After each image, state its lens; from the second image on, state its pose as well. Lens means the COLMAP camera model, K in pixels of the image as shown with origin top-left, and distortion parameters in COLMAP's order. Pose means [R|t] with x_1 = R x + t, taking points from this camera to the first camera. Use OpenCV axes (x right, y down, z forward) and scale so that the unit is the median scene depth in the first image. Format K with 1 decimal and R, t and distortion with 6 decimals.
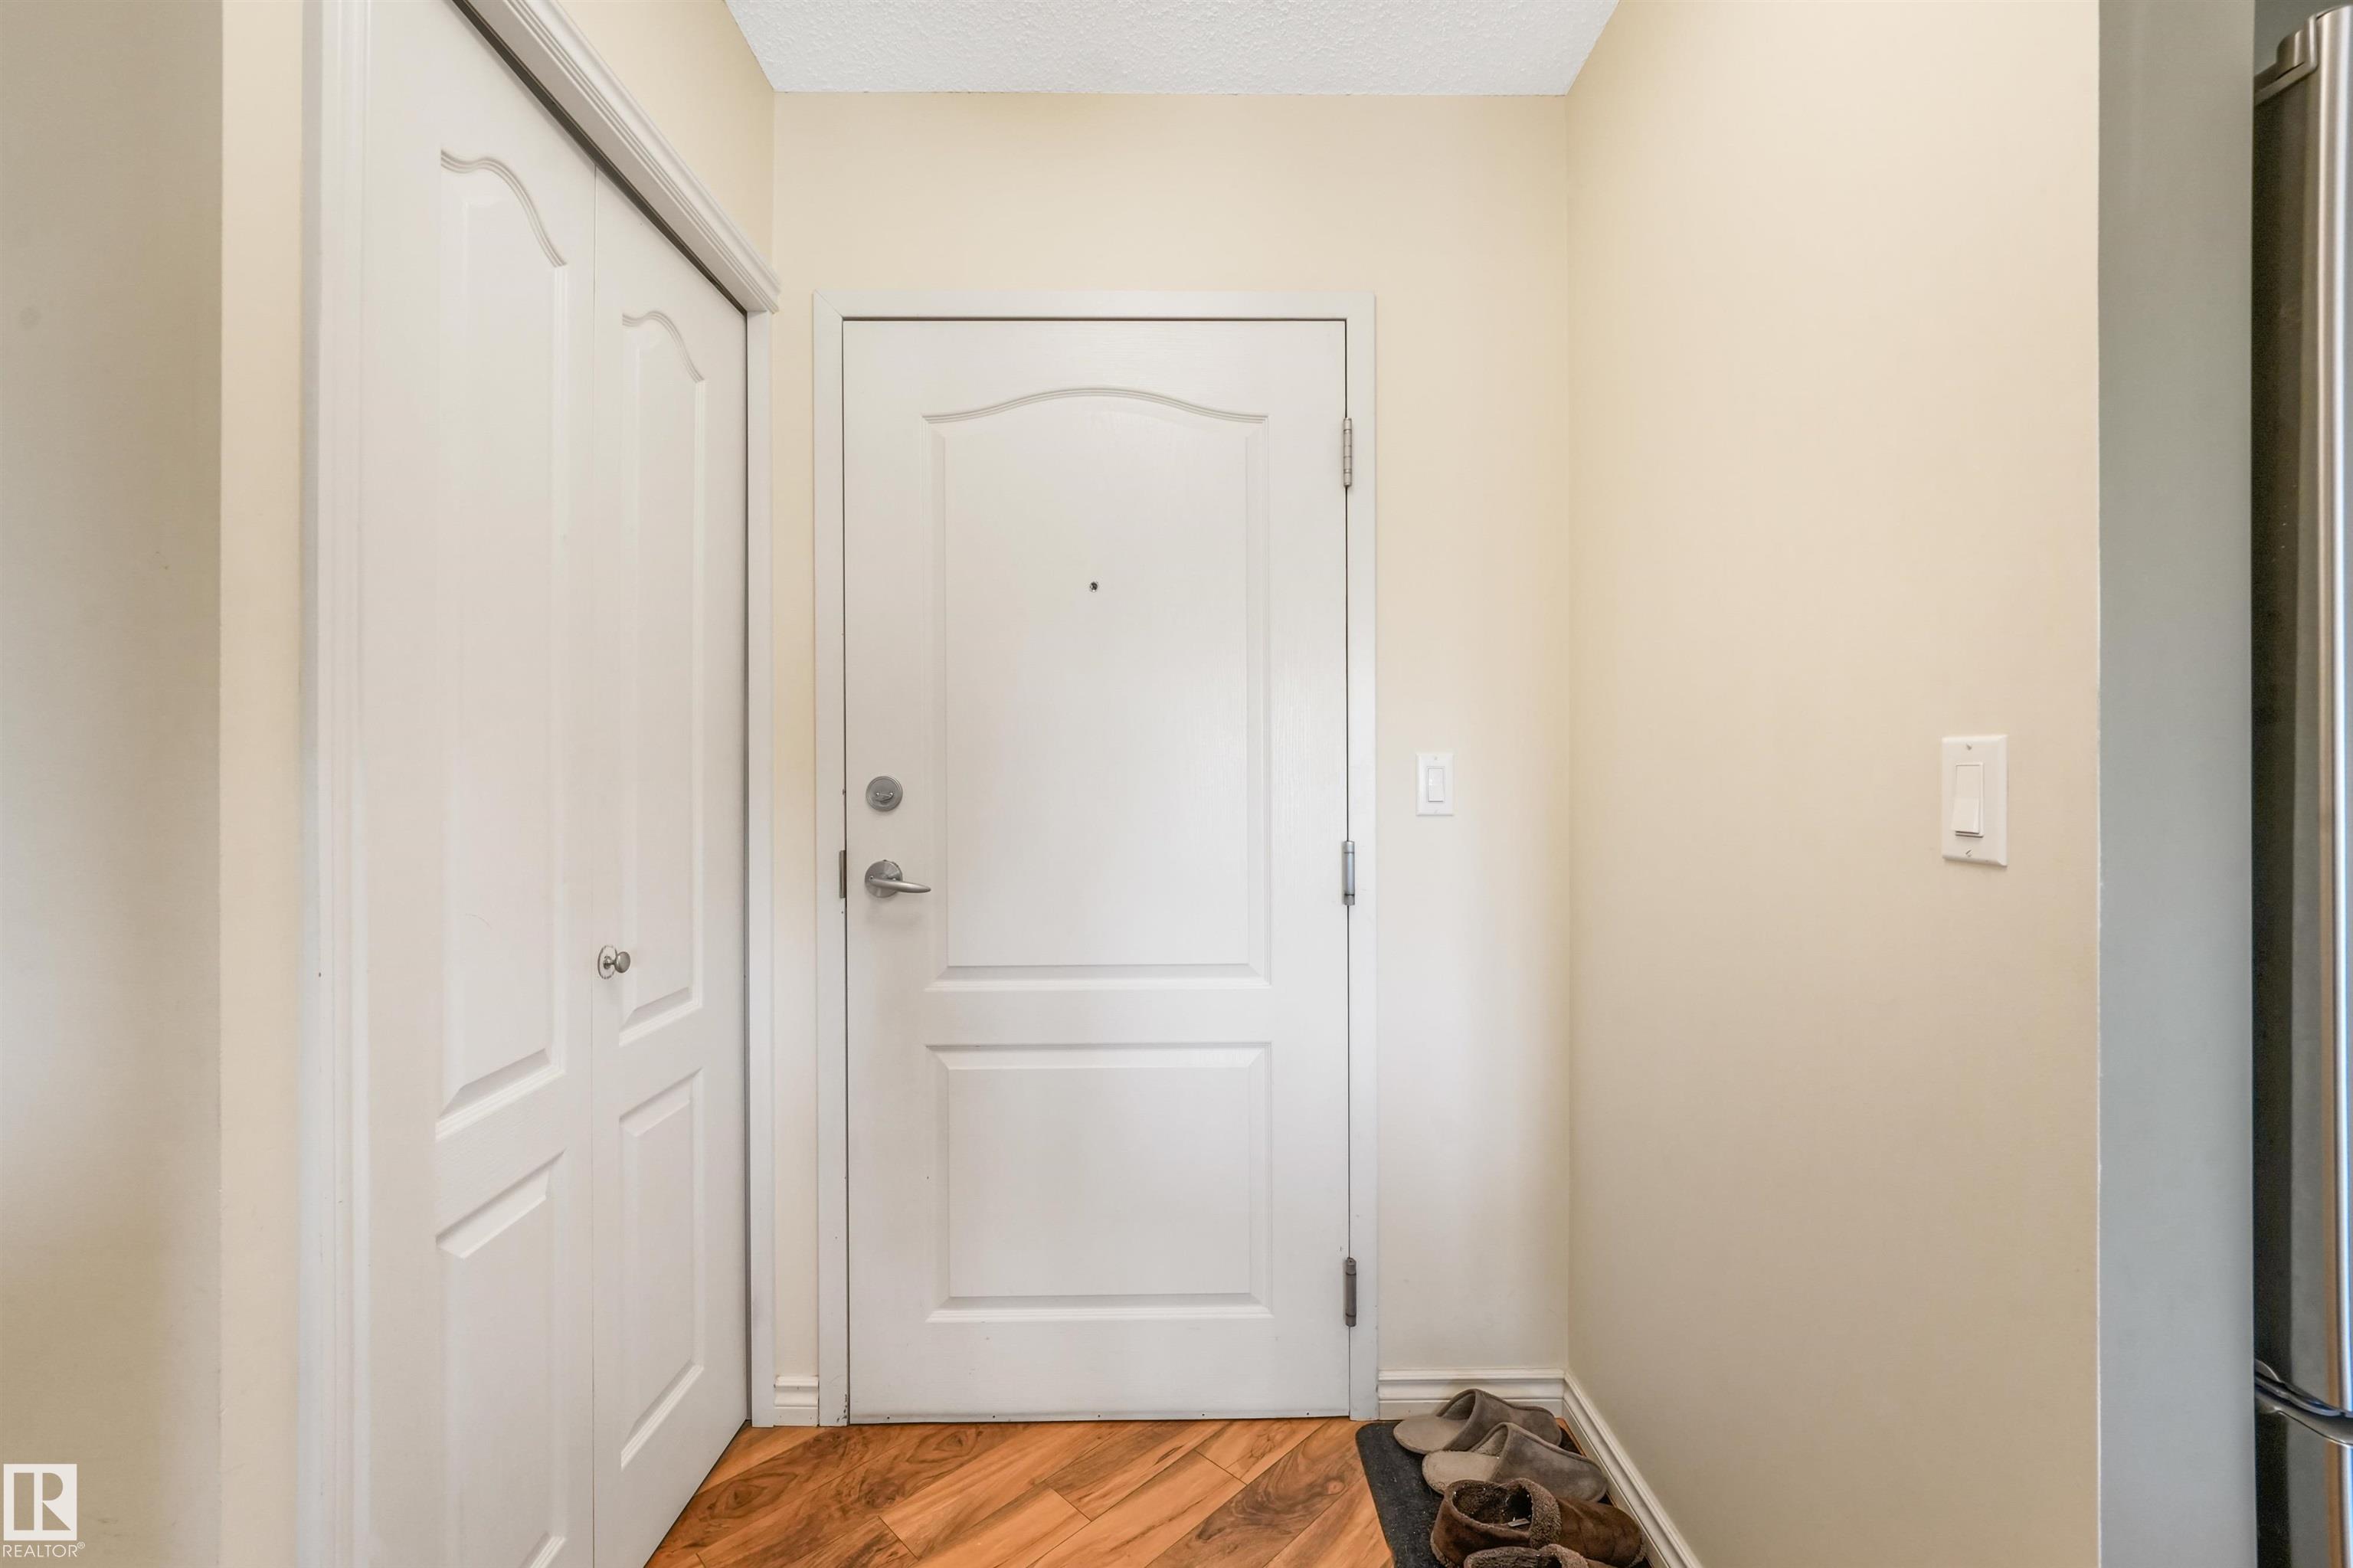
lens RADIAL K [[967.0, 0, 1176.5], [0, 967.0, 784.0], [0, 0, 1]] dist [-0.000535, -0.000046]
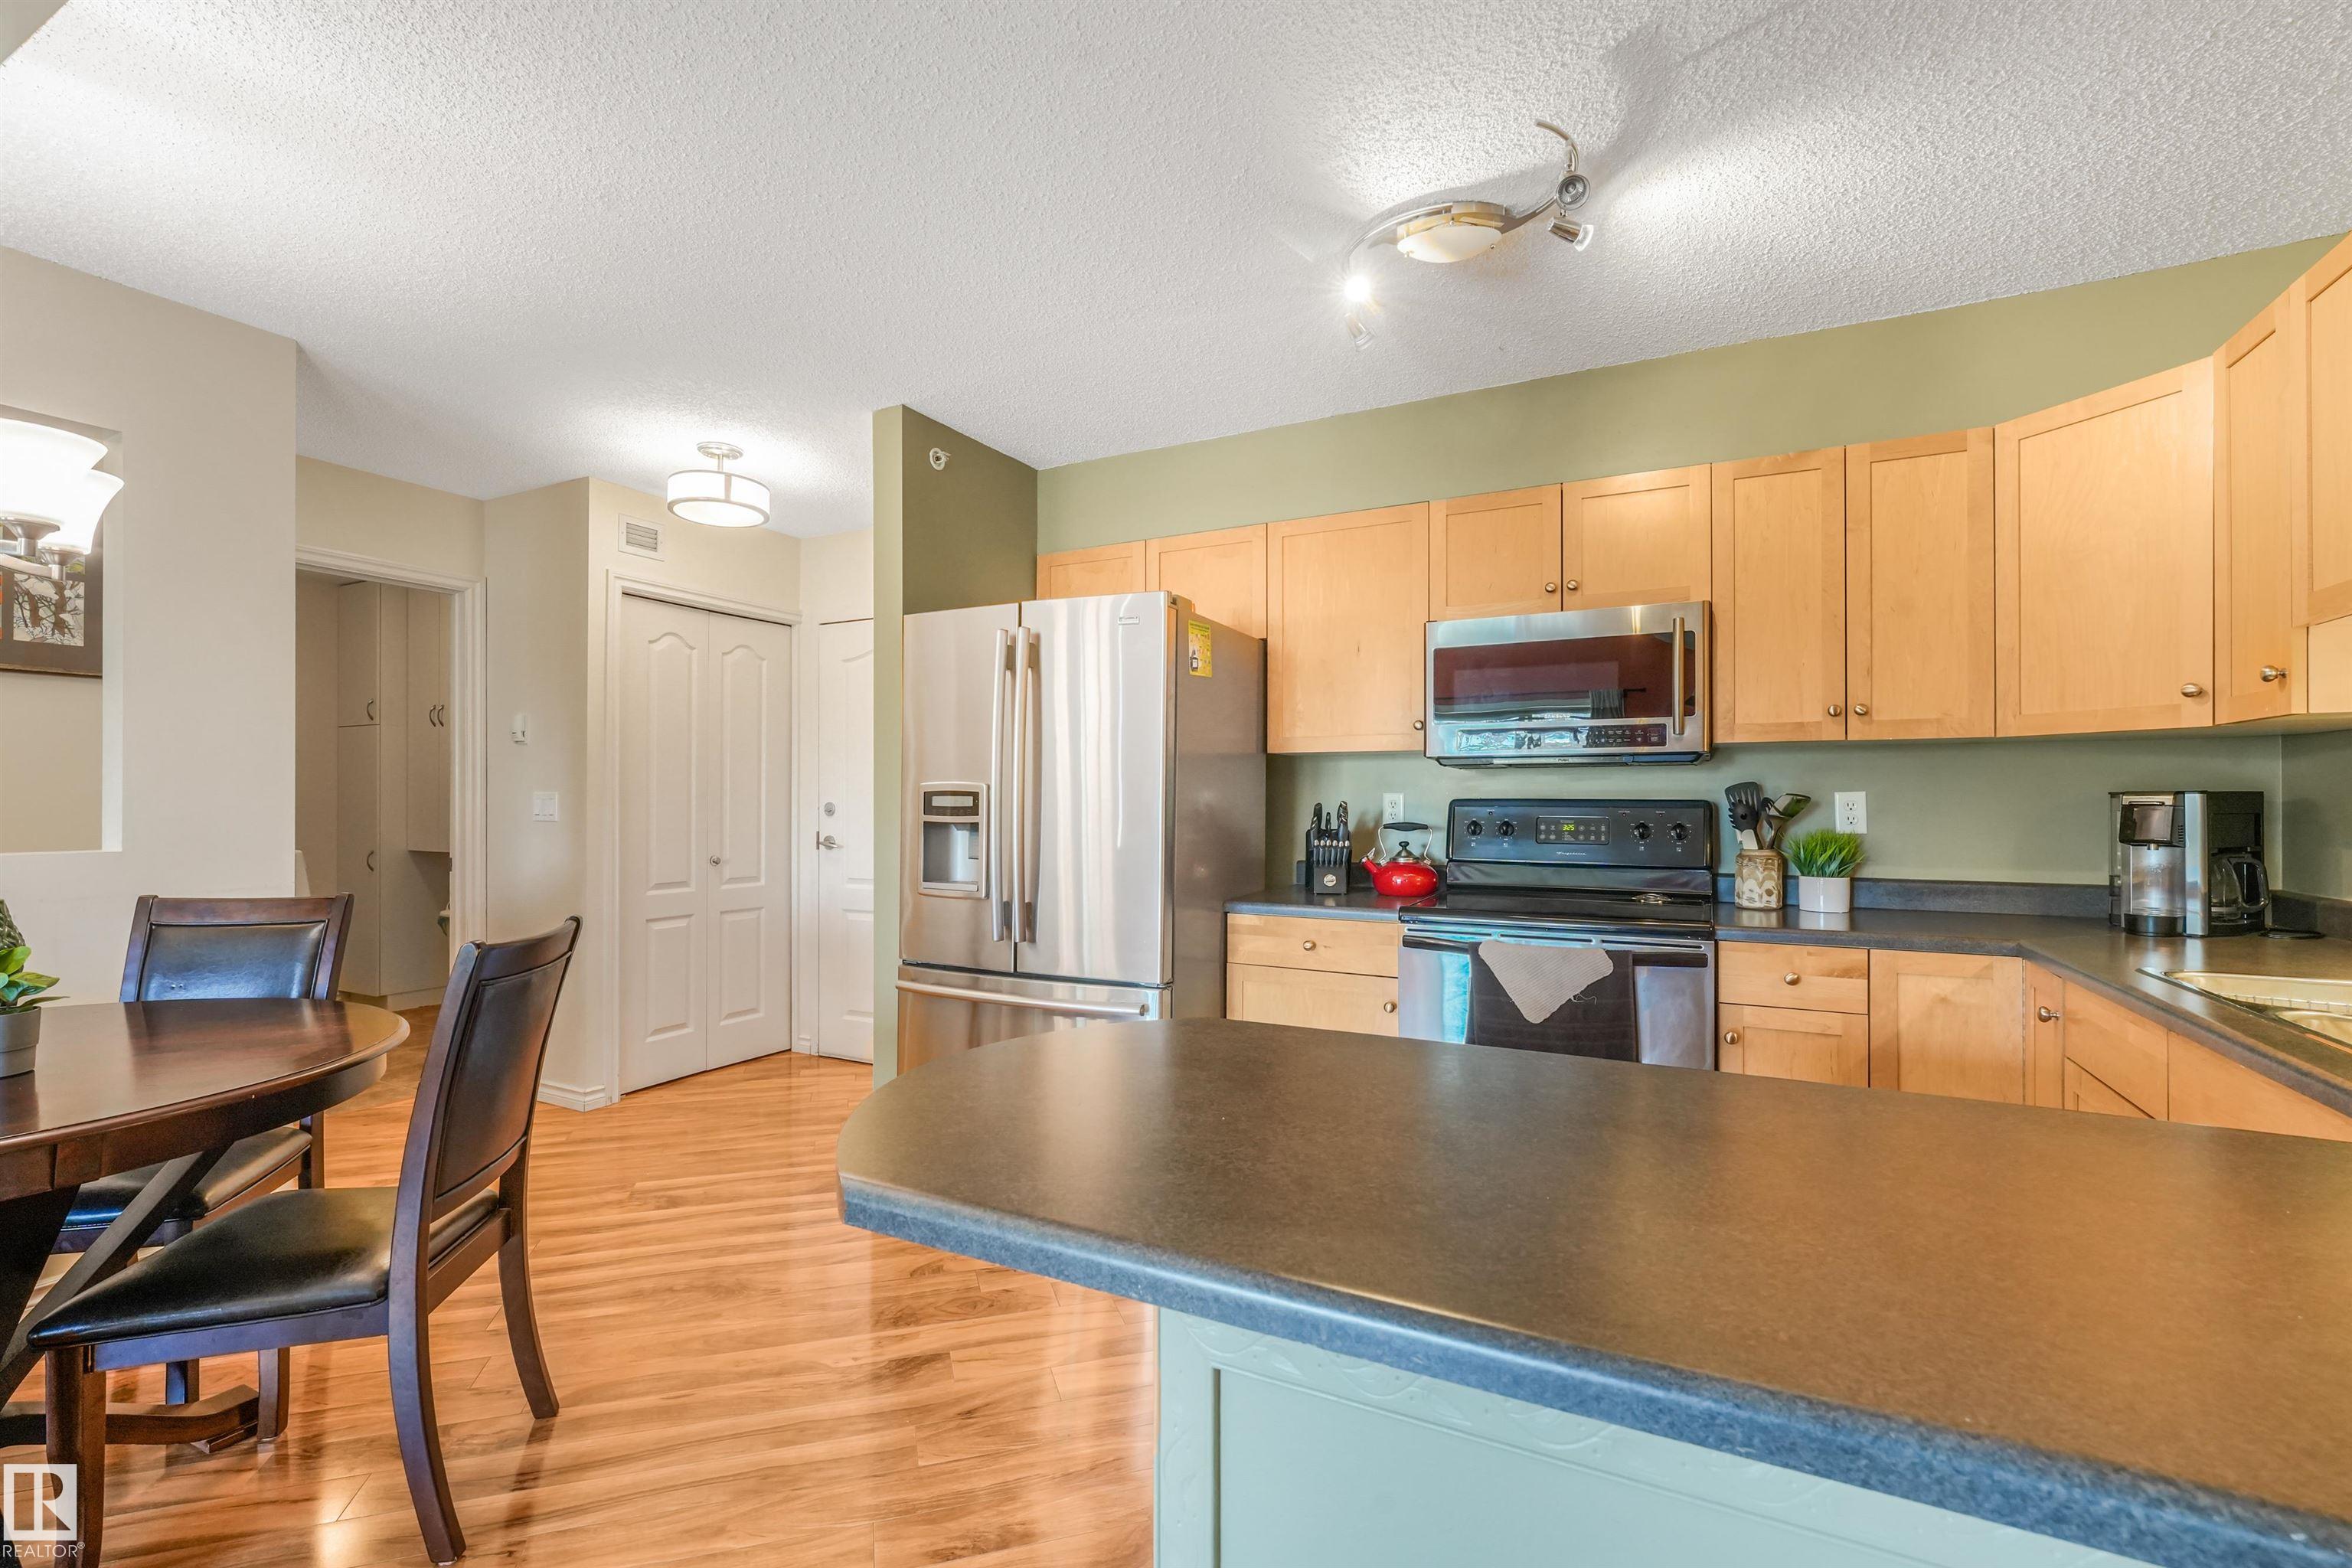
lens RADIAL K [[1015.3, 0, 1176.0], [0, 1015.3, 784.0], [0, 0, 1]] dist [0.000314, 0.000008]
pose [[0.882772, -0.005387, -0.469771, 1.991872], [-0.004351, 0.999798, -0.019641, -0.007847], [0.469782, 0.019383, 0.882570, -1.063689]]
